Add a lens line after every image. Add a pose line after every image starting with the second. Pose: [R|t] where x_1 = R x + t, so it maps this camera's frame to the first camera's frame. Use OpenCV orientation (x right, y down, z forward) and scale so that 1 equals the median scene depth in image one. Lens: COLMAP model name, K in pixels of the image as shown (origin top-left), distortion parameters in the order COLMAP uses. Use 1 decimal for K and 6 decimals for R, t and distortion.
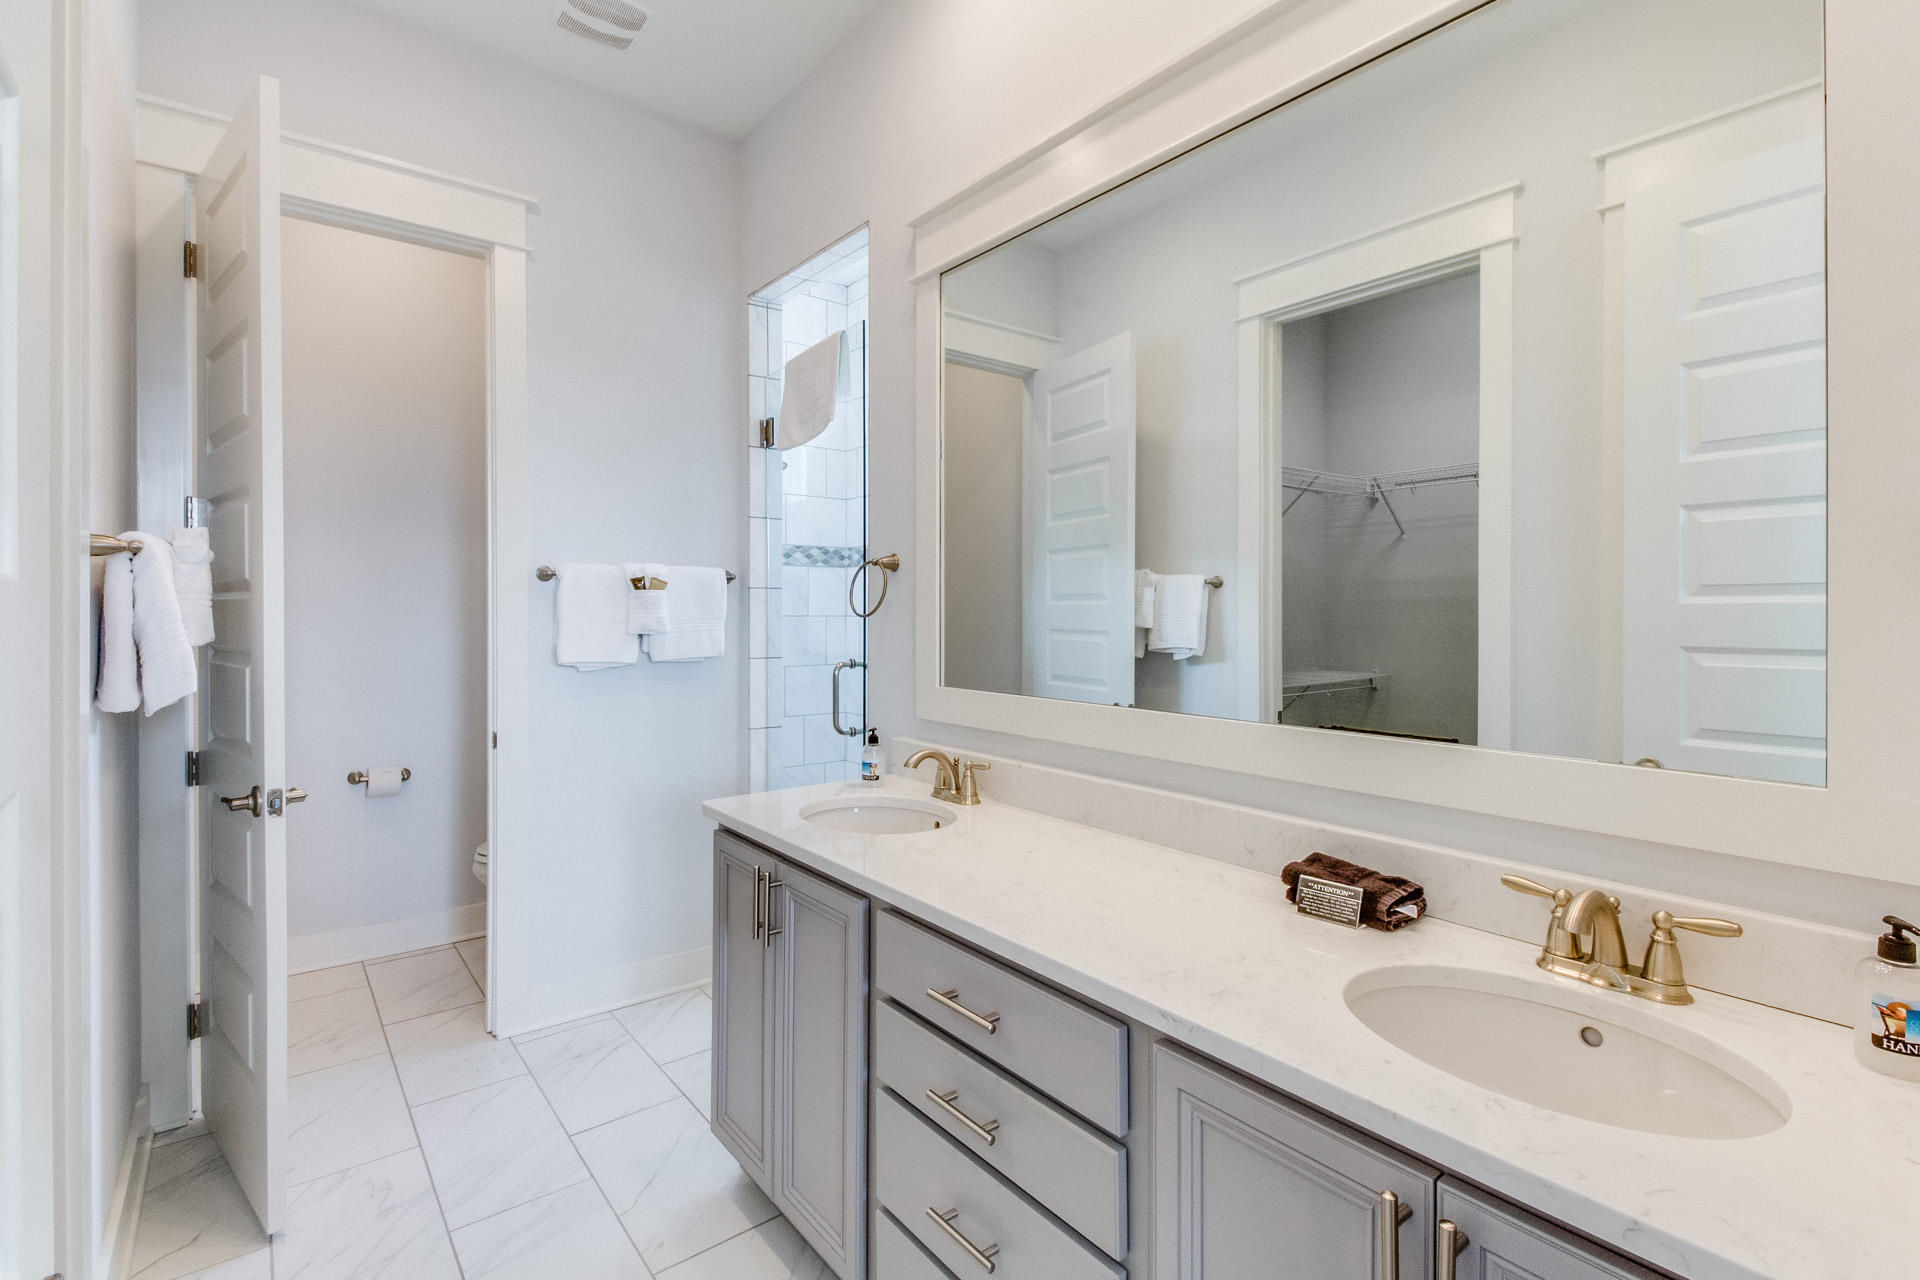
lens RADIAL K [[894.0, 0, 960.0], [0, 894.0, 640.0], [0, 0, 1]] dist [0.001779, 0.000146]
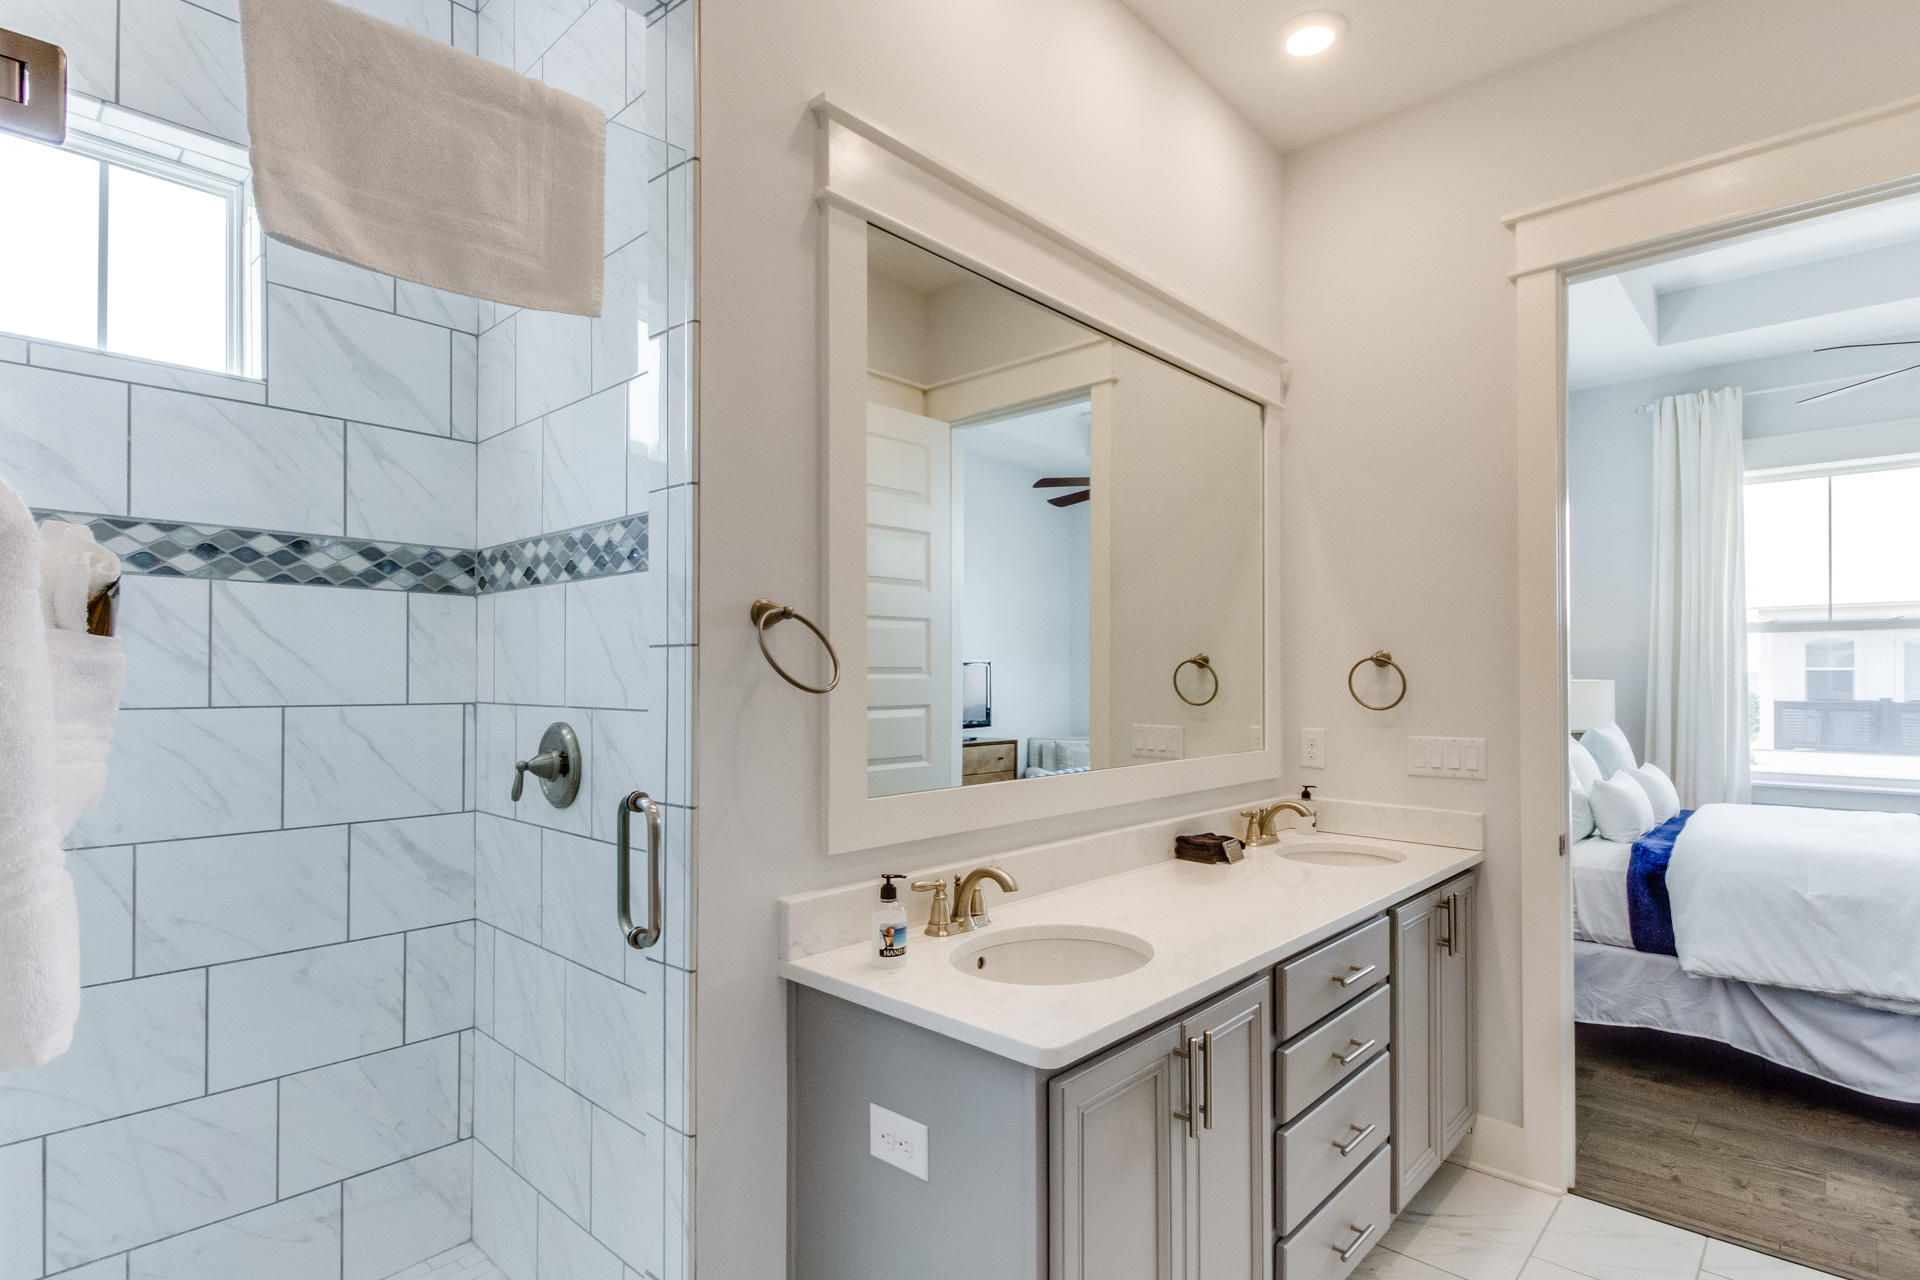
lens RADIAL K [[966.3, 0, 963.7], [0, 966.3, 680.3], [0, 0, 1]] dist [0.001117, 0.000143]
pose [[-0.163104, -0.006509, 0.986587, -0.860517], [0.031735, 0.999426, 0.011840, -0.052915], [-0.986098, 0.033241, -0.162804, 1.141821]]
